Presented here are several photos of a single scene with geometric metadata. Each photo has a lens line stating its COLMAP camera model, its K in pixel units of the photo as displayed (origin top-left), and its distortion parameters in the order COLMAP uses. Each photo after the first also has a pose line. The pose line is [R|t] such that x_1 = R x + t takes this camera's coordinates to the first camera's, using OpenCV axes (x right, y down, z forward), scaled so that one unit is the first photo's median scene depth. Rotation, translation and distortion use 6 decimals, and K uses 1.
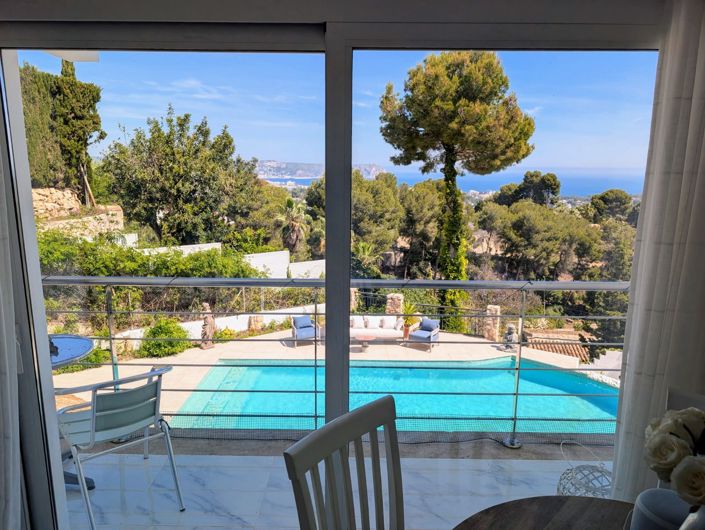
lens RADIAL K [[557.9, 0, 352.5], [0, 557.9, 265.0], [0, 0, 1]] dist [-0.000501, -0.001119]
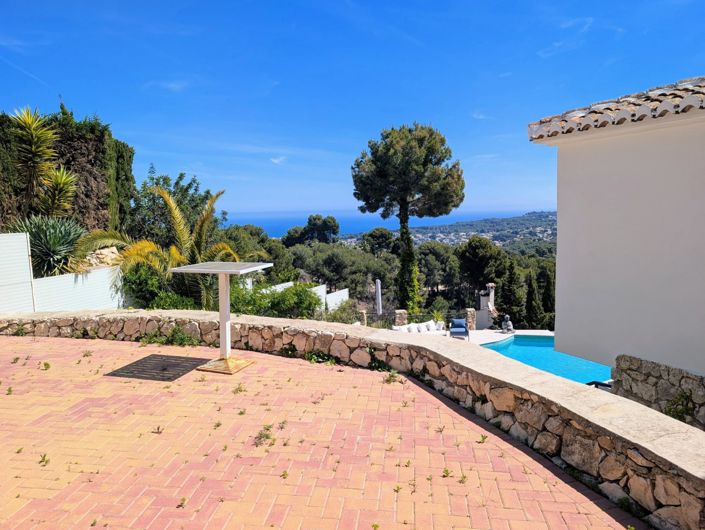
lens RADIAL K [[557.9, 0, 352.5], [0, 557.9, 265.0], [0, 0, 1]] dist [-0.000501, -0.001119]
pose [[0.889465, -0.075508, 0.450723, -0.463802], [0.111544, 0.992297, -0.053886, 0.003577], [-0.443183, 0.098205, 0.891036, -0.094295]]
